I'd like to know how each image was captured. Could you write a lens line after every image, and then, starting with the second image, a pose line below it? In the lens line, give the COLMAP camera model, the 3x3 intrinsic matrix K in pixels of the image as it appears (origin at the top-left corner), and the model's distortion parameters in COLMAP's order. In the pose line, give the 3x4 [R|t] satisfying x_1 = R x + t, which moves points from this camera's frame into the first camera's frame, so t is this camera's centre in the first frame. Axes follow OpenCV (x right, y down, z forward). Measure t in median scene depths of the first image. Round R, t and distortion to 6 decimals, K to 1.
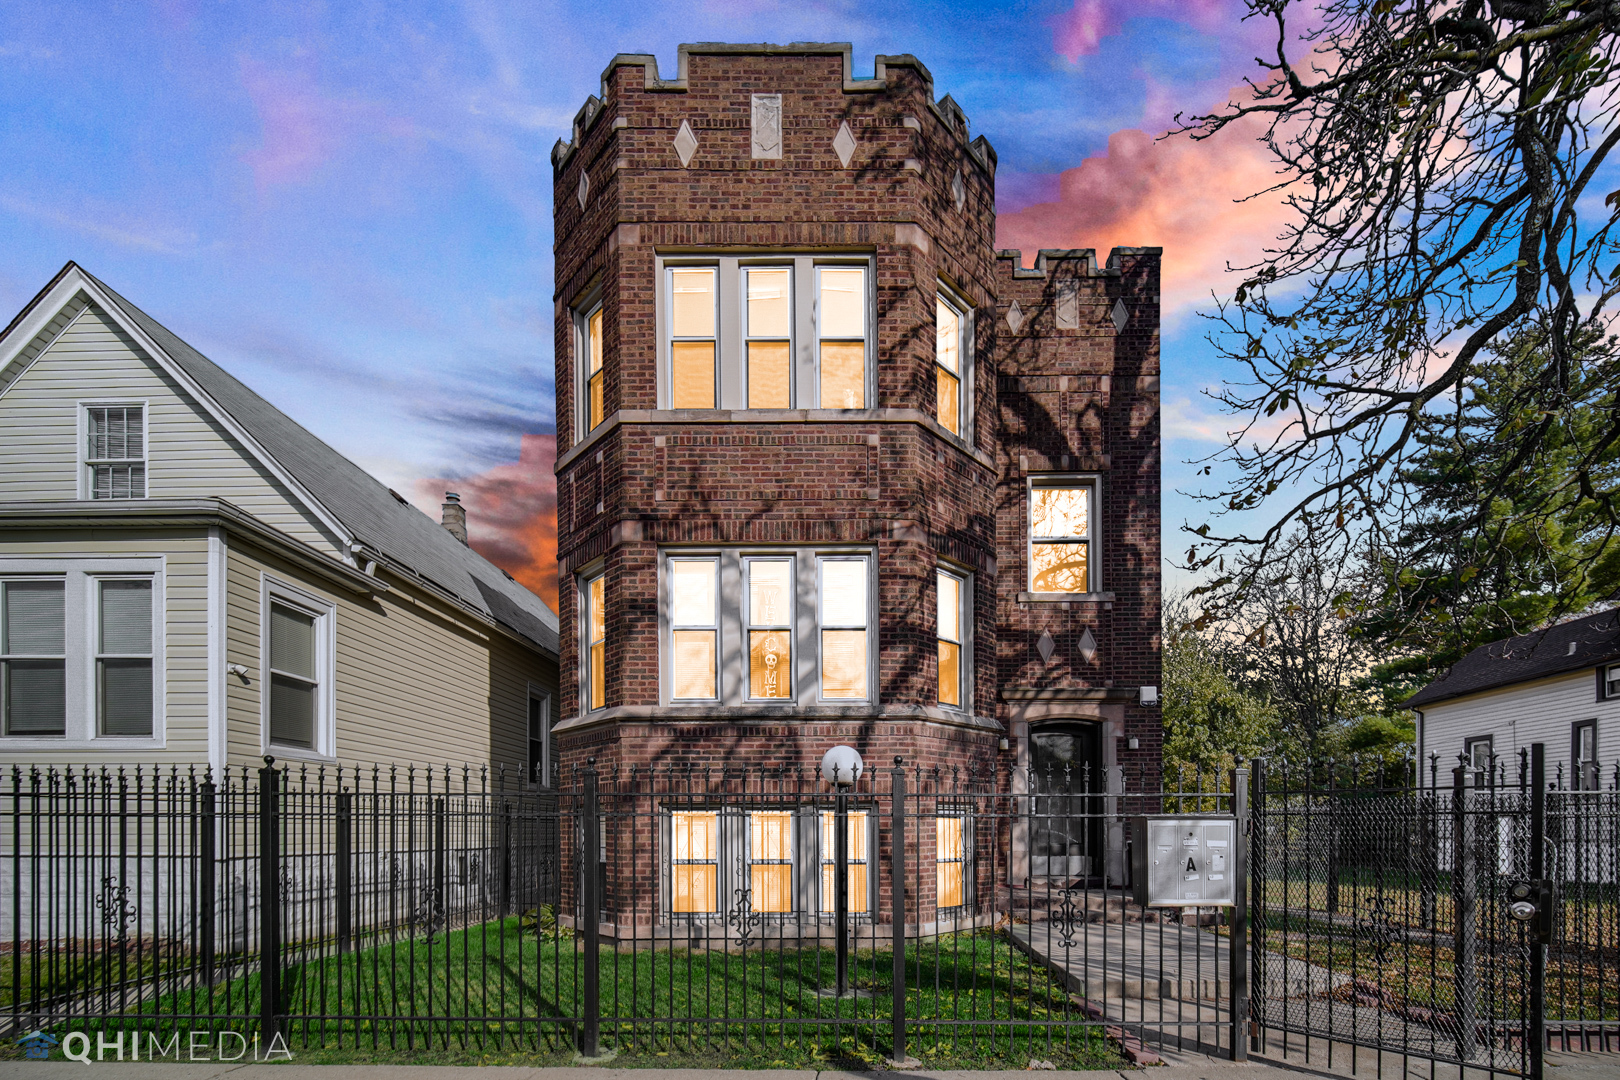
lens RADIAL K [[705.2, 0, 809.9], [0, 705.2, 611.9], [0, 0, 1]] dist [-0.004042, -0.000440]
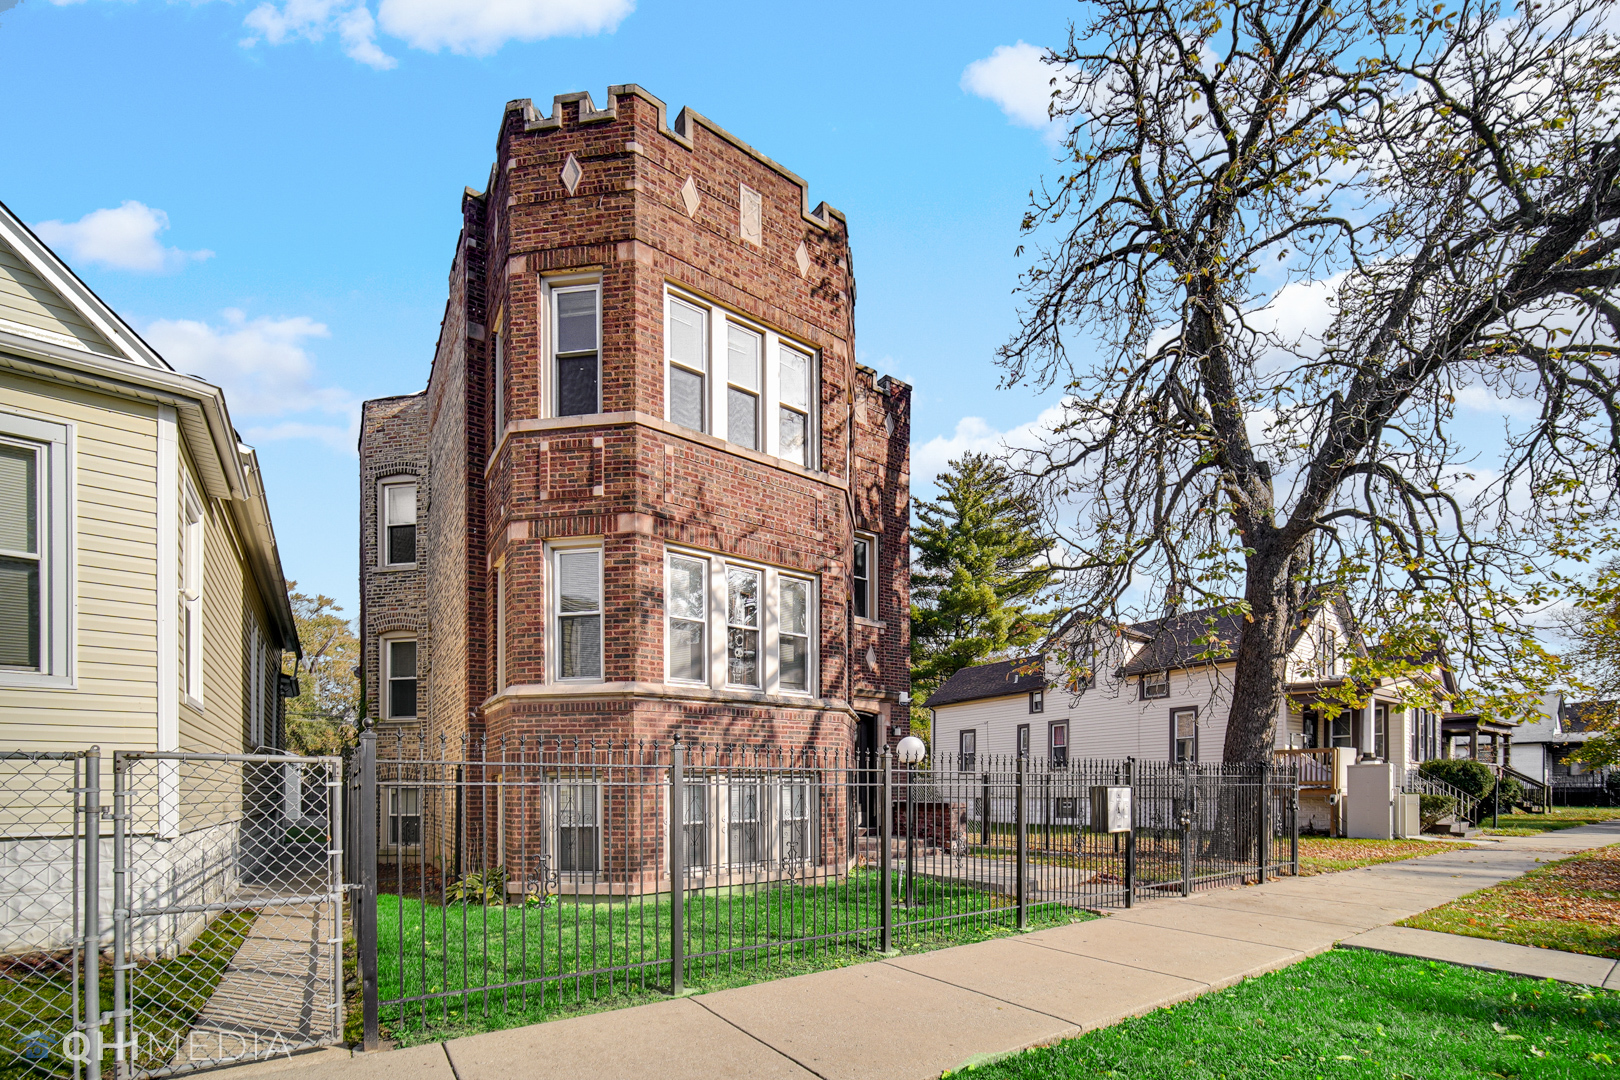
lens RADIAL K [[661.5, 0, 813.7], [0, 661.5, 530.0], [0, 0, 1]] dist [-0.001560, -0.000100]
pose [[0.800639, 0.215855, 0.558913, -0.537046], [-0.172303, 0.976393, -0.130264, -0.012107], [-0.573837, 0.007992, 0.818930, -0.021772]]
